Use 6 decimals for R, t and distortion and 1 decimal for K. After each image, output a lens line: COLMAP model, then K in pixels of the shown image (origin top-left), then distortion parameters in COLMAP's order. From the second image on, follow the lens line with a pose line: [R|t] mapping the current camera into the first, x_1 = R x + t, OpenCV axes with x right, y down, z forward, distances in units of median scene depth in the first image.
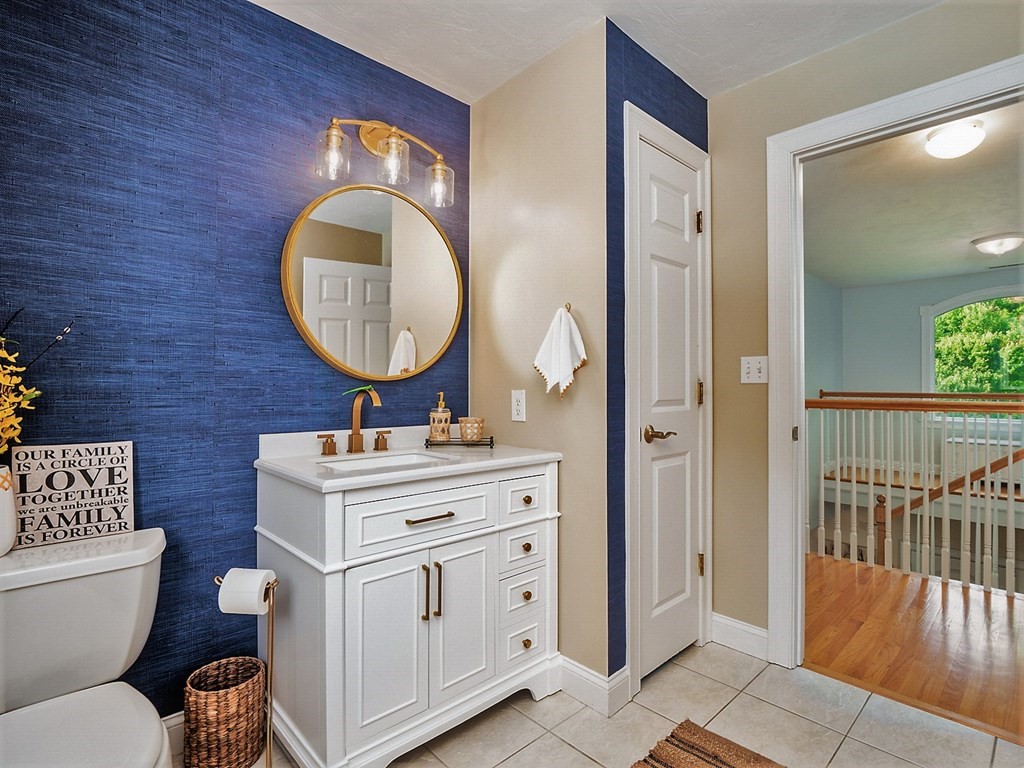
lens RADIAL K [[507.7, 0, 511.4], [0, 507.7, 387.3], [0, 0, 1]] dist [-0.013197, -0.002882]
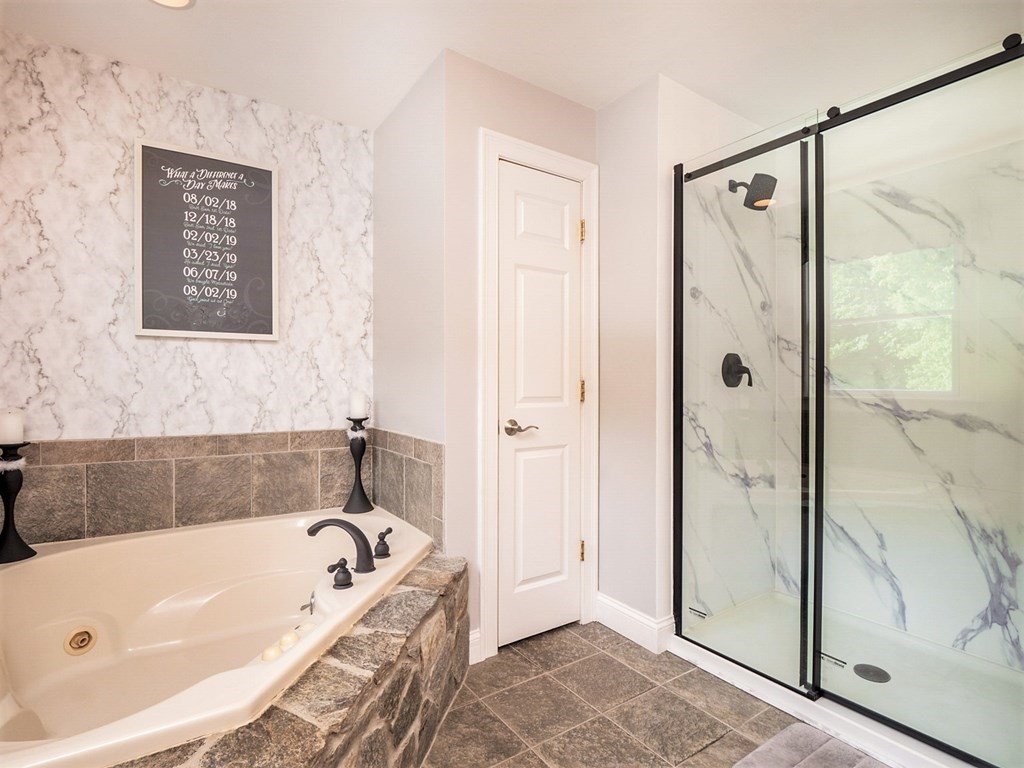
lens RADIAL K [[507.7, 0, 517.5], [0, 507.7, 382.8], [0, 0, 1]] dist [-0.013197, -0.002882]
pose [[0.986592, 0.002287, -0.163192, 0.455674], [-0.001560, 0.999988, 0.004587, -0.010237], [0.163200, -0.004271, 0.986584, -0.086080]]
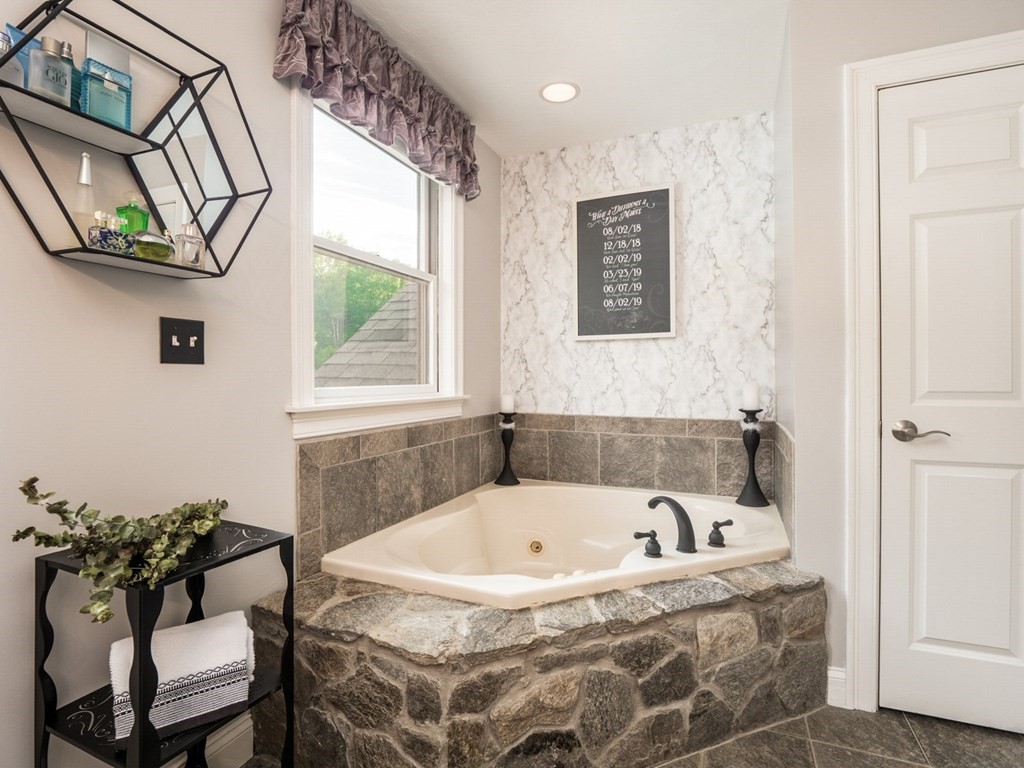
lens RADIAL K [[507.7, 0, 516.8], [0, 507.7, 374.8], [0, 0, 1]] dist [-0.013197, -0.002882]
pose [[0.405541, -0.002963, -0.914072, 0.760744], [0.008759, 0.999961, 0.000645, -0.007549], [0.914035, -0.008268, 0.405551, 0.066534]]
